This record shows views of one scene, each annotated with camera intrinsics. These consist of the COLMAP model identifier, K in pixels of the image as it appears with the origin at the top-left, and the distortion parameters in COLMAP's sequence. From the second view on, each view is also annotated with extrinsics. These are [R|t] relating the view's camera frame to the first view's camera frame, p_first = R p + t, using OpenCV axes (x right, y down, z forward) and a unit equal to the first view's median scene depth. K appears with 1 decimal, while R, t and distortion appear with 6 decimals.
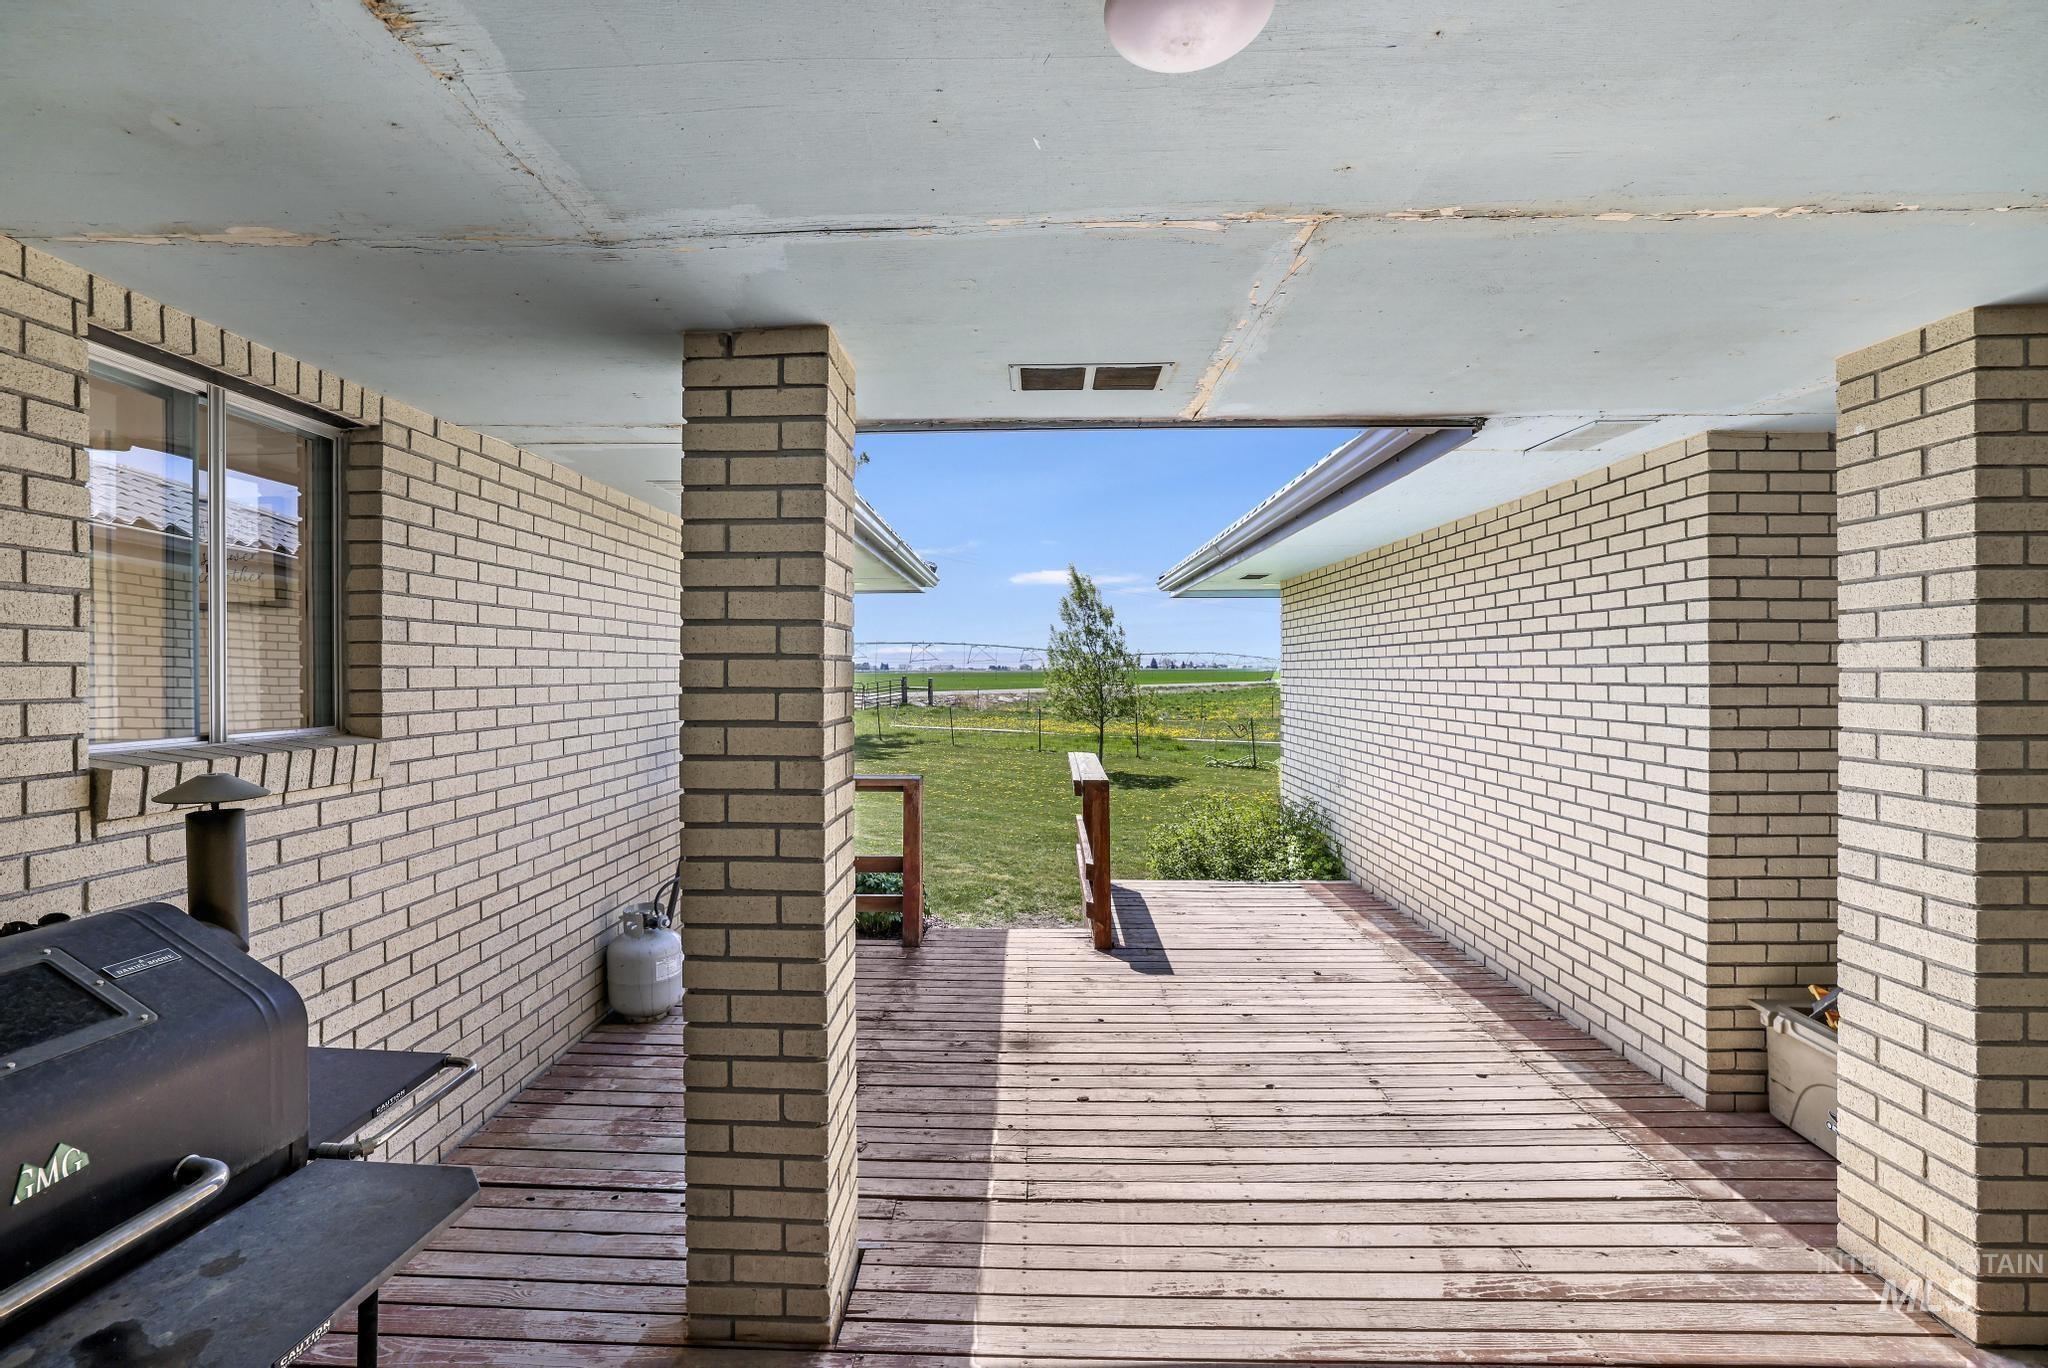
lens RADIAL K [[879.1, 0, 1012.1], [0, 879.1, 672.8], [0, 0, 1]] dist [0.000147, 0.000112]
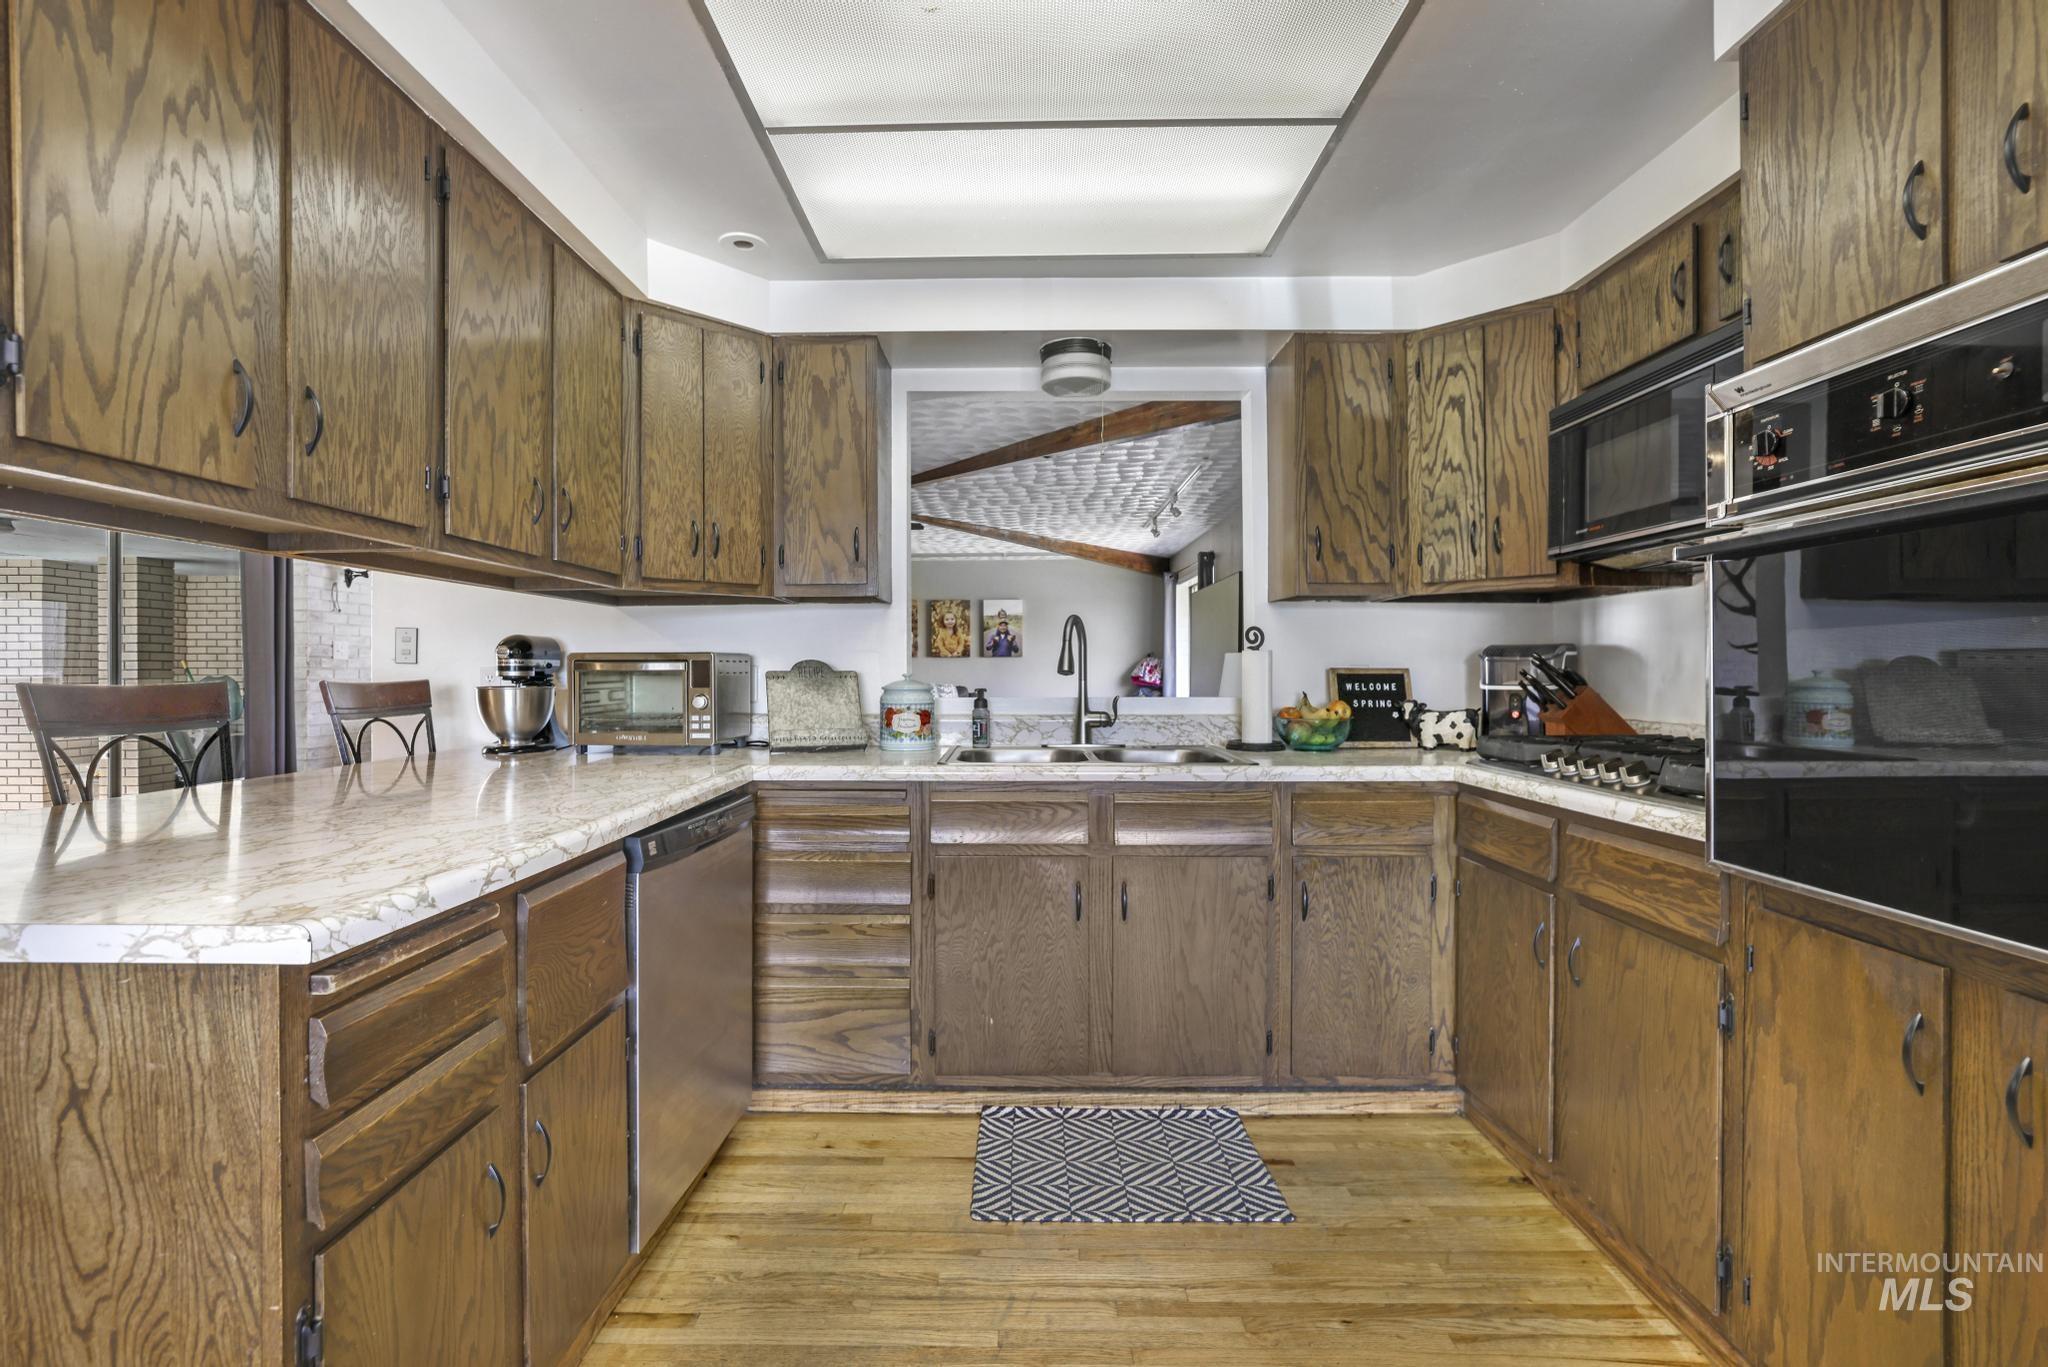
lens RADIAL K [[879.1, 0, 1012.1], [0, 879.1, 672.3], [0, 0, 1]] dist [0.000147, 0.000112]
pose [[-0.010698, -0.000613, 0.999943, -1.821000], [0.004346, 0.999990, 0.000660, 0.066716], [-0.999933, 0.004352, -0.010695, -1.816242]]
